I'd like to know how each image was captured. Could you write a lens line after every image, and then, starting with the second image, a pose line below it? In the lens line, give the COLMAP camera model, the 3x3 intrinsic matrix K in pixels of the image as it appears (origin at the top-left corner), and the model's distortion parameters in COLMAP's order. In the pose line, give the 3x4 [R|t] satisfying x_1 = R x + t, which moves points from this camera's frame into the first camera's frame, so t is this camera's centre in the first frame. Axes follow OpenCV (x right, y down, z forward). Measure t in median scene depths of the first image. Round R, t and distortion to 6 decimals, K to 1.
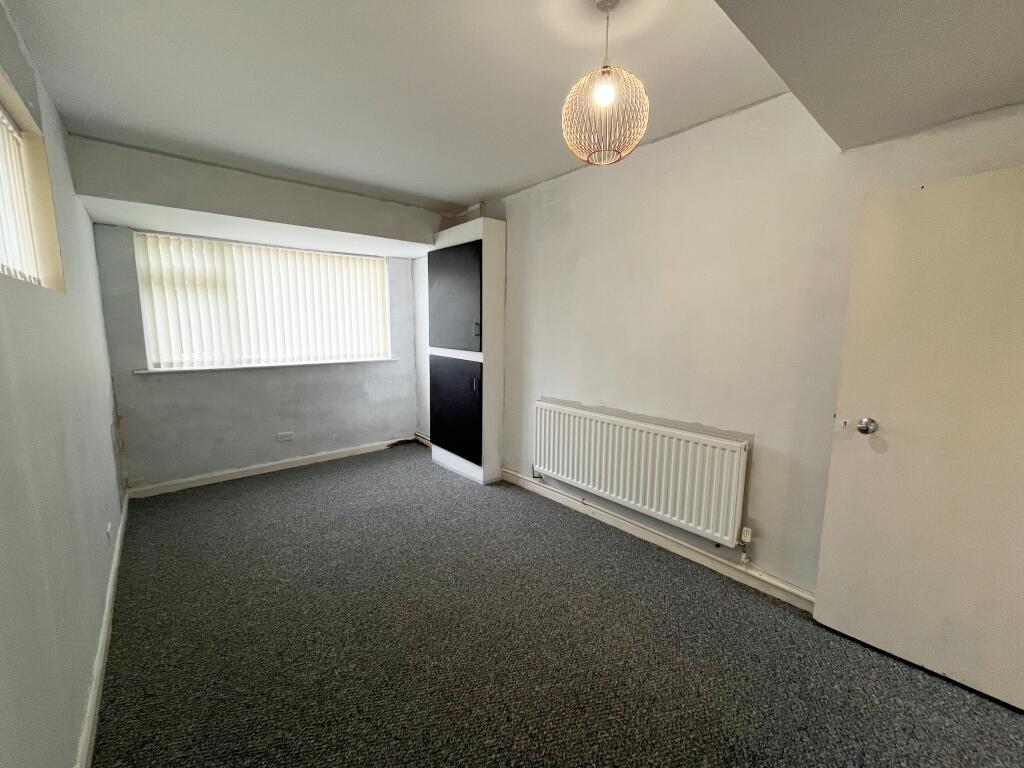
lens RADIAL K [[408.5, 0, 506.5], [0, 408.5, 383.4], [0, 0, 1]] dist [-0.001644, -0.000528]
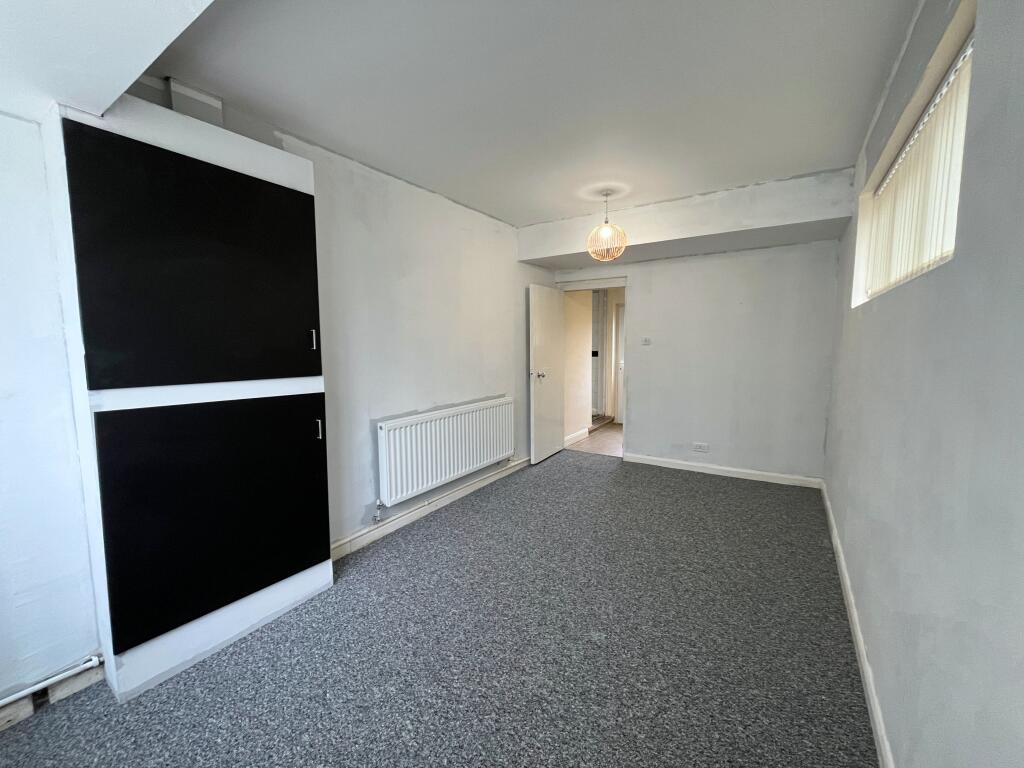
lens RADIAL K [[414.7, 0, 512.6], [0, 414.7, 383.5], [0, 0, 1]] dist [0.000627, 0.000123]
pose [[-0.283414, -0.094614, 0.954319, -0.875627], [0.140962, 0.980202, 0.139043, -0.129820], [-0.948581, 0.173930, -0.264467, 1.037911]]
